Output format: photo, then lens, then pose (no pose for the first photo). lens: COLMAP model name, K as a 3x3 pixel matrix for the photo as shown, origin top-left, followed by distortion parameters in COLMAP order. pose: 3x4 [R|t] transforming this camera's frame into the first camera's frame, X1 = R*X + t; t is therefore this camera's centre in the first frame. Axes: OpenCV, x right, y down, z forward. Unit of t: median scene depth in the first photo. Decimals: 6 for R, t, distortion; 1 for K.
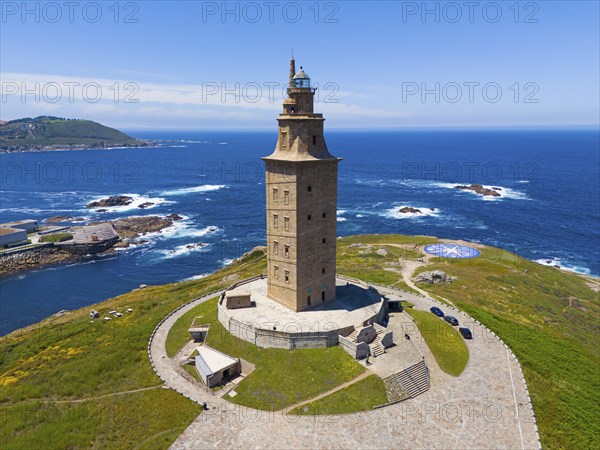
lens RADIAL K [[426.2, 0, 300.0], [0, 426.2, 225.0], [0, 0, 1]] dist [0.064598, -0.059616]
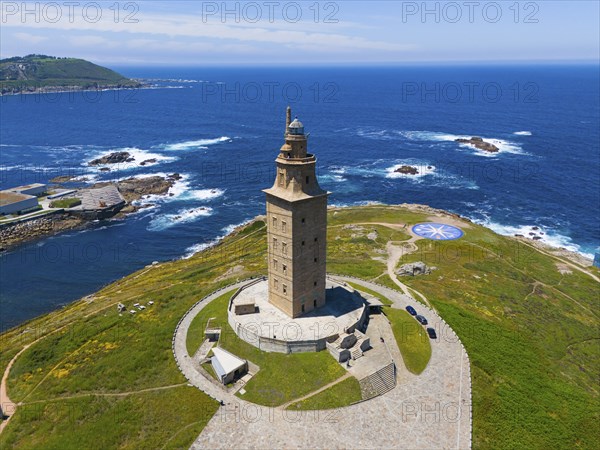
lens RADIAL K [[426.2, 0, 300.0], [0, 426.2, 225.0], [0, 0, 1]] dist [0.064598, -0.059616]
pose [[1.000000, 0.000678, -0.000632, 0.013520], [-0.000592, 0.991819, 0.127648, -0.218743], [0.000713, -0.127647, 0.991819, -0.177427]]
